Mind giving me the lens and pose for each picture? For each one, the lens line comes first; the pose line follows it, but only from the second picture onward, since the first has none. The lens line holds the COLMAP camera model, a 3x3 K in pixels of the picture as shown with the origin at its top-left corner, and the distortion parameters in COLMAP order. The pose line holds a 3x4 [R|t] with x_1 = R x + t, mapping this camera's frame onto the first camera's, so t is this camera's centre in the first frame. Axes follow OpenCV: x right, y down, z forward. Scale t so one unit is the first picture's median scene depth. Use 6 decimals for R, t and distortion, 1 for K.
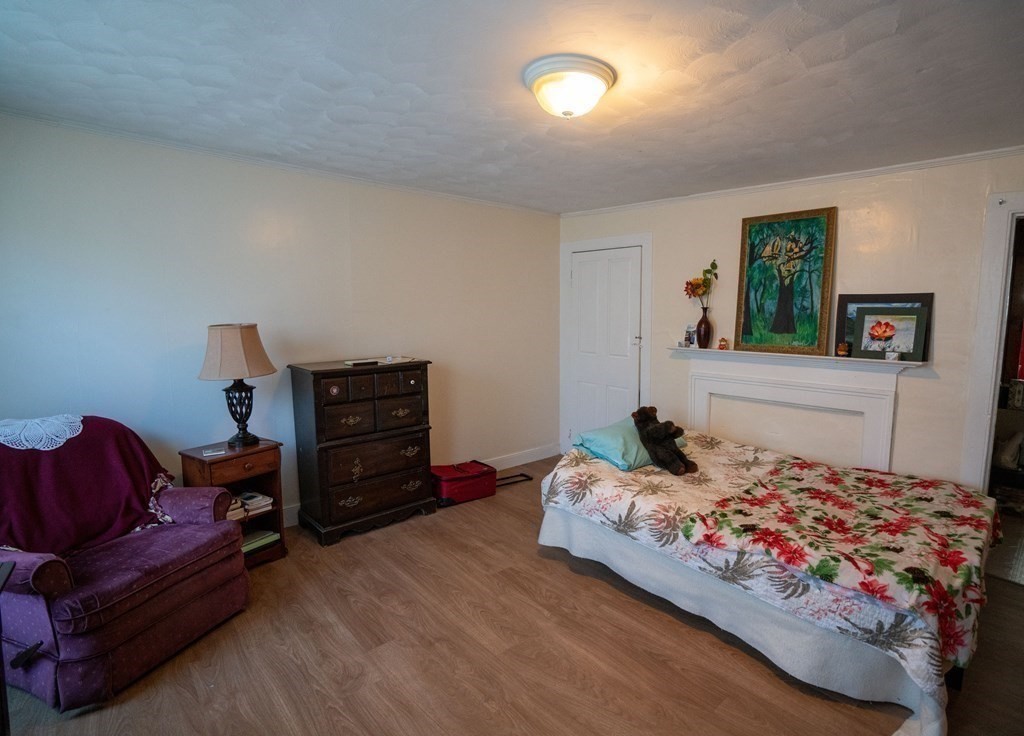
lens RADIAL K [[528.7, 0, 517.4], [0, 528.7, 367.8], [0, 0, 1]] dist [-0.005425, 0.000214]
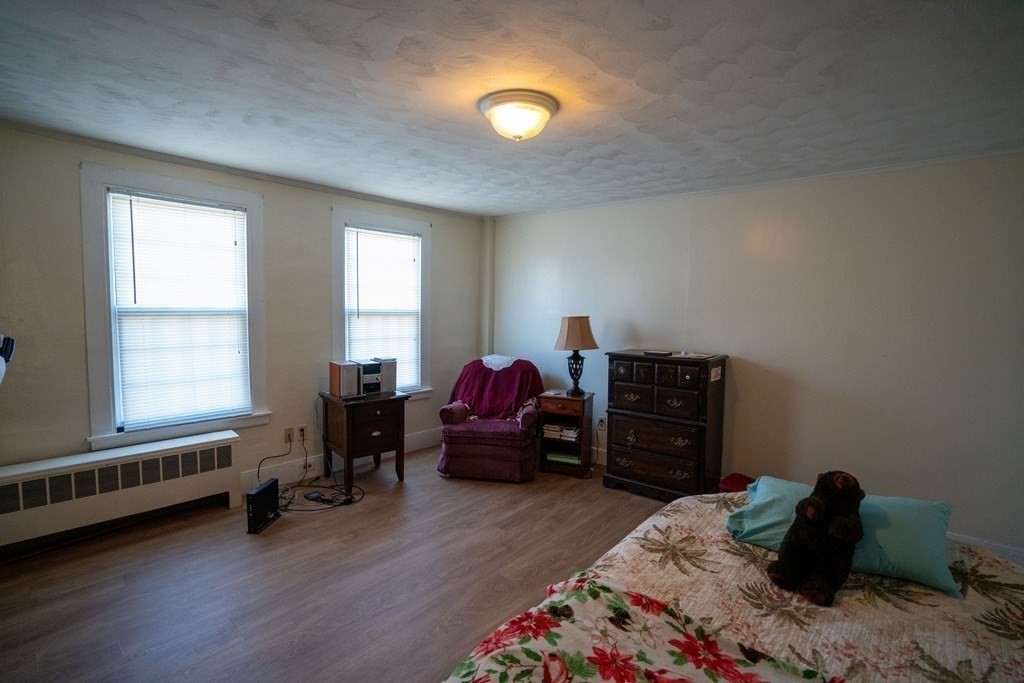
lens RADIAL K [[471.9, 0, 516.4], [0, 471.9, 340.9], [0, 0, 1]] dist [-0.033867, 0.011941]
pose [[0.101241, 0.063641, -0.992824, 0.809167], [-0.125551, 0.990790, 0.050708, -0.056042], [0.986908, 0.119516, 0.108299, 0.666326]]
